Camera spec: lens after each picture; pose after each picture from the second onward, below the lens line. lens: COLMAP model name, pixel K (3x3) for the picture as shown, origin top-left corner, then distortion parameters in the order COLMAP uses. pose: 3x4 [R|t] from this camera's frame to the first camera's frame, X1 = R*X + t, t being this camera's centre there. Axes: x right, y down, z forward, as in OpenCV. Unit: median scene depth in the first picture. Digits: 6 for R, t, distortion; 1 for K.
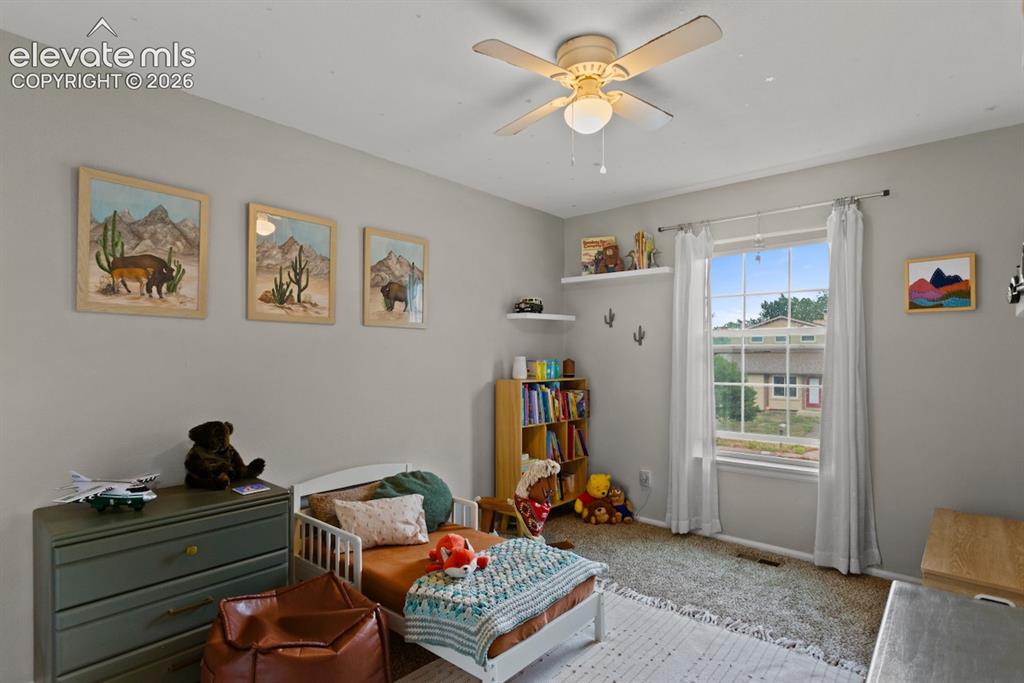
lens RADIAL K [[518.7, 0, 513.1], [0, 518.7, 351.3], [0, 0, 1]] dist [0.006828, 0.000938]
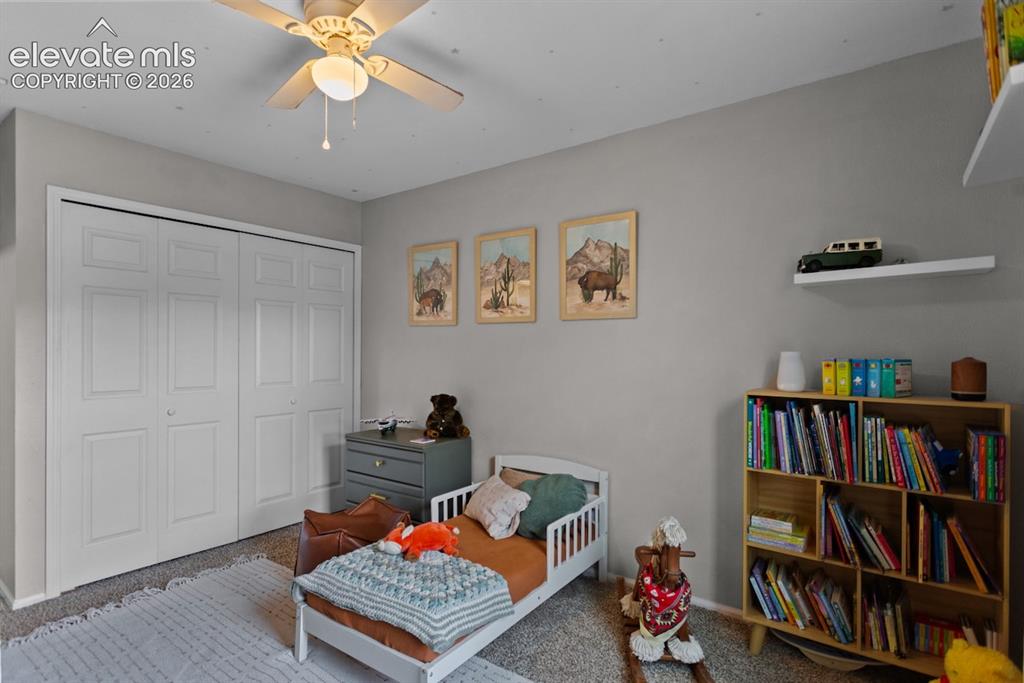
lens RADIAL K [[518.7, 0, 512.9], [0, 518.7, 341.6], [0, 0, 1]] dist [0.006828, 0.000938]
pose [[0.097332, -0.015161, -0.995136, 0.789932], [0.008738, 0.999858, -0.014378, 0.006649], [0.995214, -0.007296, 0.097451, 0.895801]]
